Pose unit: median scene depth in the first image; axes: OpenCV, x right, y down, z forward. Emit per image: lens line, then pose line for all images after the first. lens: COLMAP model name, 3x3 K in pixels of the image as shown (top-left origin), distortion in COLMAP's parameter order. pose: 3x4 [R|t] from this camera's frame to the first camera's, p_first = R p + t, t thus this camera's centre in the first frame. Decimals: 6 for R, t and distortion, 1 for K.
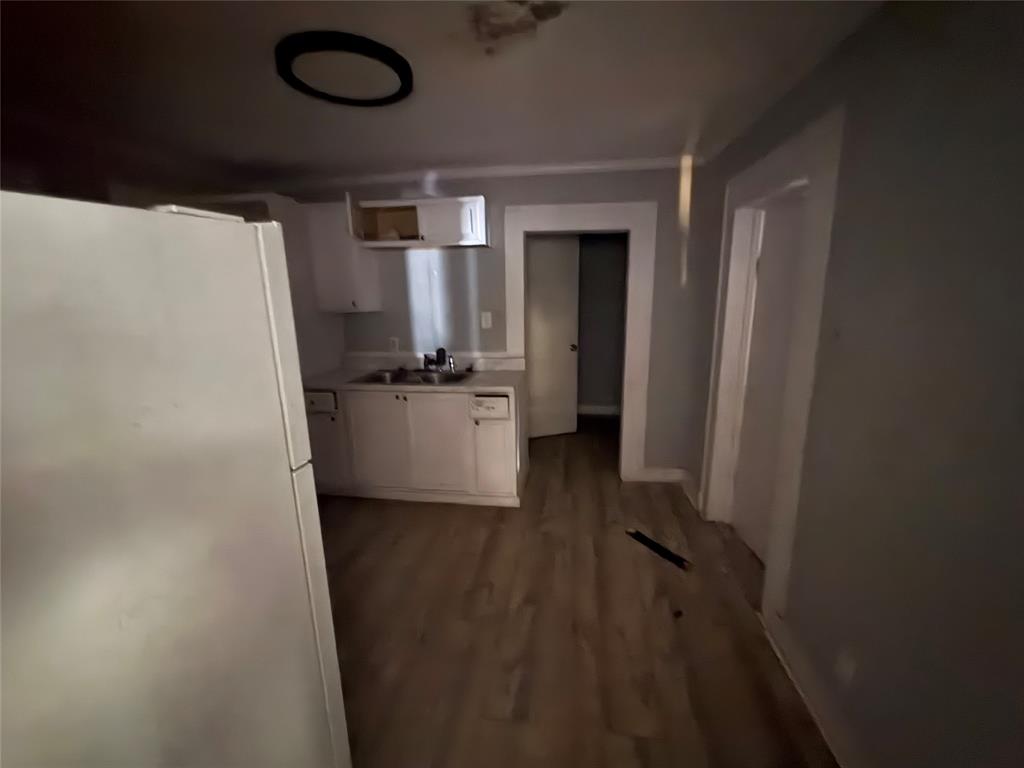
lens RADIAL K [[414.3, 0, 512.0], [0, 414.3, 384.0], [0, 0, 1]] dist [-0.001881, -0.000059]
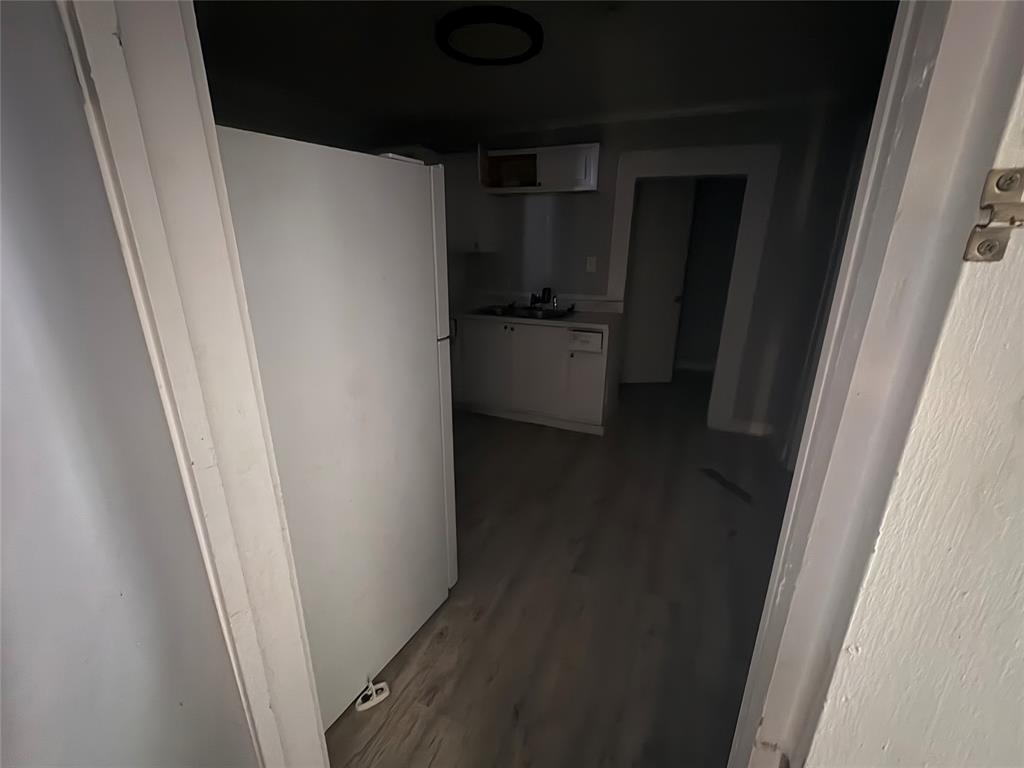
lens RADIAL K [[414.3, 0, 512.0], [0, 414.3, 384.0], [0, 0, 1]] dist [-0.001881, -0.000059]
pose [[0.965120, 0.108622, -0.238210, 0.033851], [-0.084919, 0.990557, 0.107633, 0.062002], [0.247652, -0.083650, 0.965231, -0.131145]]
